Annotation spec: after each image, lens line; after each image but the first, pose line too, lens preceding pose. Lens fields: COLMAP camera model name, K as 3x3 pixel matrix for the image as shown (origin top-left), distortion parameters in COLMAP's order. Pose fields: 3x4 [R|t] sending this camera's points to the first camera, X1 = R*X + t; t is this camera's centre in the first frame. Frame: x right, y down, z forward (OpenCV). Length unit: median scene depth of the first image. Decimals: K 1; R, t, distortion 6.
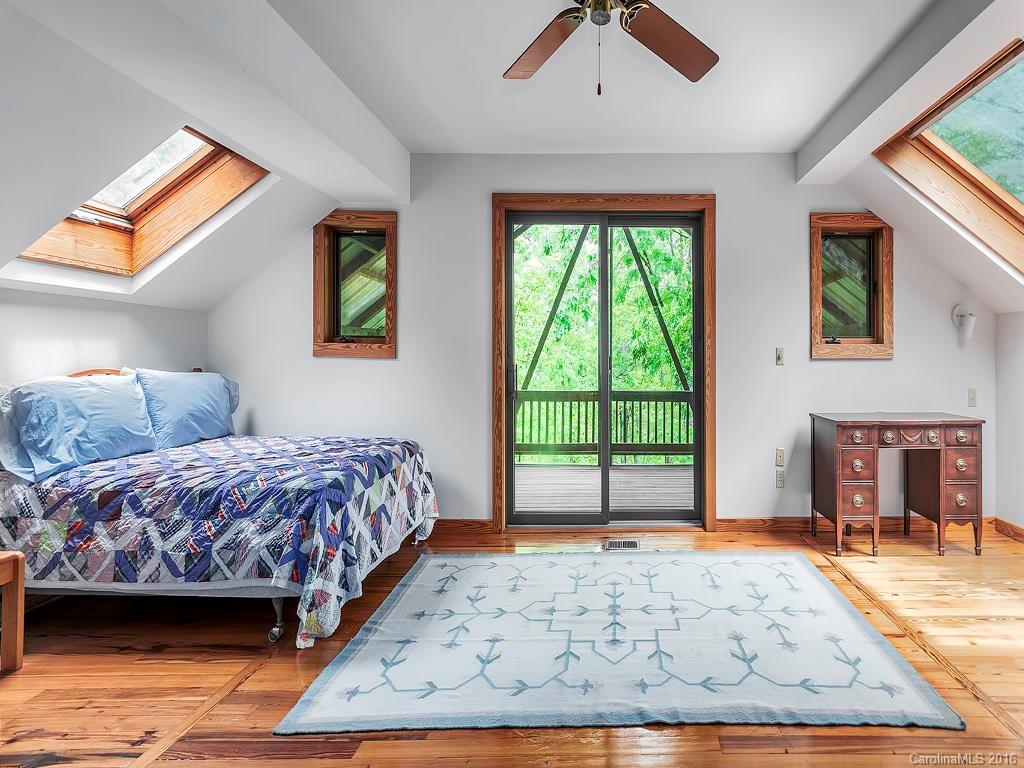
lens RADIAL K [[539.8, 0, 512.1], [0, 539.8, 358.7], [0, 0, 1]] dist [0.012961, -0.000083]
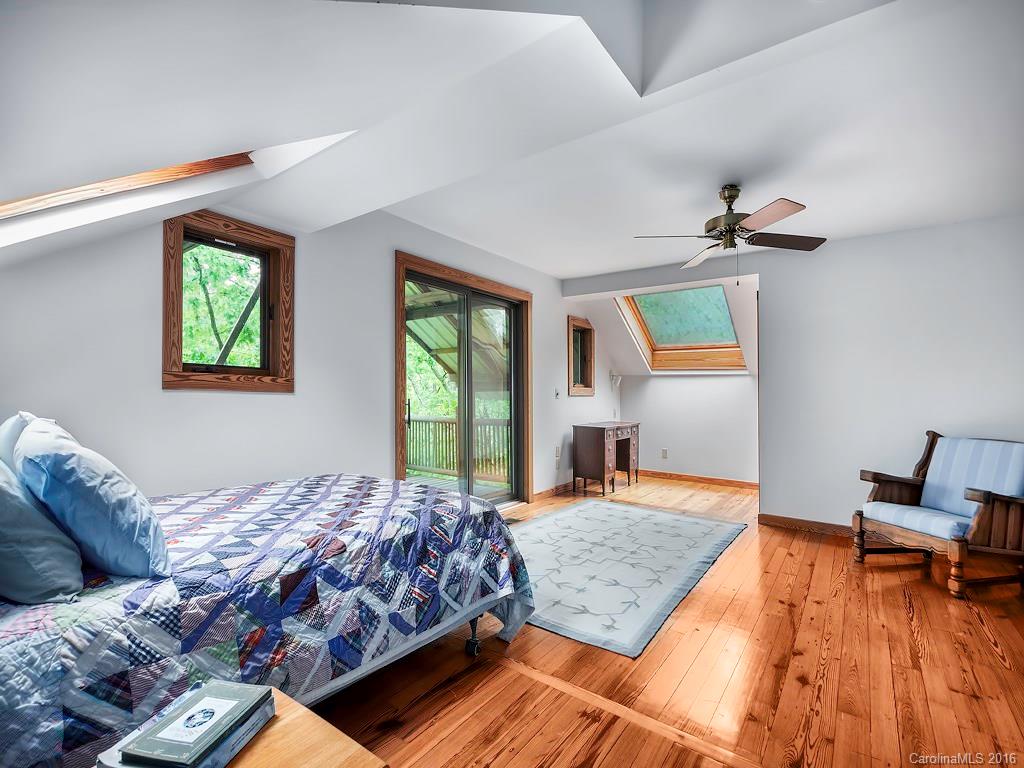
lens RADIAL K [[461.6, 0, 512.0], [0, 461.6, 384.0], [0, 0, 1]] dist [0.000138, 0.000152]
pose [[0.554196, 0.021414, 0.832111, -1.128657], [-0.011959, 0.999771, -0.017764, -0.010264], [-0.832300, -0.000106, 0.554325, 0.402573]]
